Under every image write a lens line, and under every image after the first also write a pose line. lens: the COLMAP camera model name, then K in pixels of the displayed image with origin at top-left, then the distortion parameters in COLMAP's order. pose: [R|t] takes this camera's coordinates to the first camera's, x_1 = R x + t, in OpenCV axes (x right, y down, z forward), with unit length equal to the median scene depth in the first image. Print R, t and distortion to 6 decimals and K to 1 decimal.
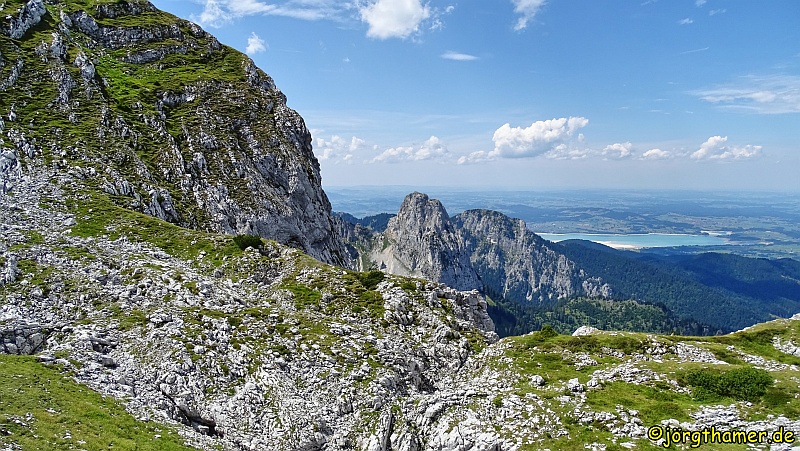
lens RADIAL K [[593.8, 0, 399.9], [0, 593.8, 225.3], [0, 0, 1]] dist [-0.000937, -0.001474]
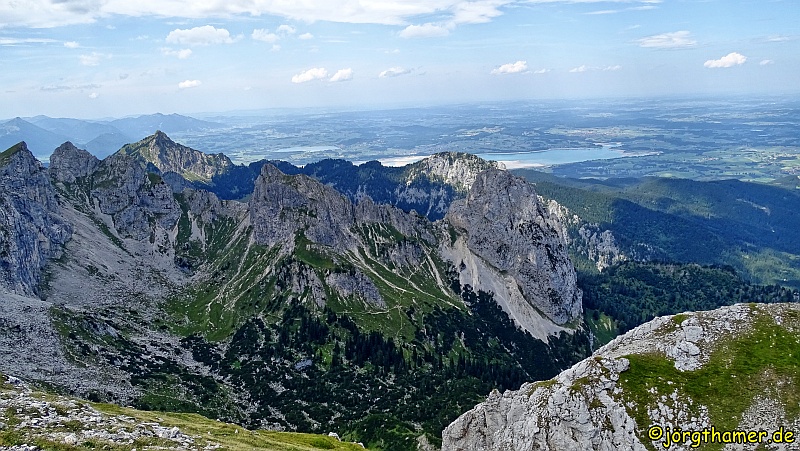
lens RADIAL K [[593.8, 0, 400.1], [0, 593.8, 225.7], [0, 0, 1]] dist [-0.000937, -0.001474]
pose [[0.975656, -0.086734, 0.201427, -0.134601], [0.057847, 0.987722, 0.145117, -0.053321], [-0.211540, -0.129932, 0.968694, 0.129756]]
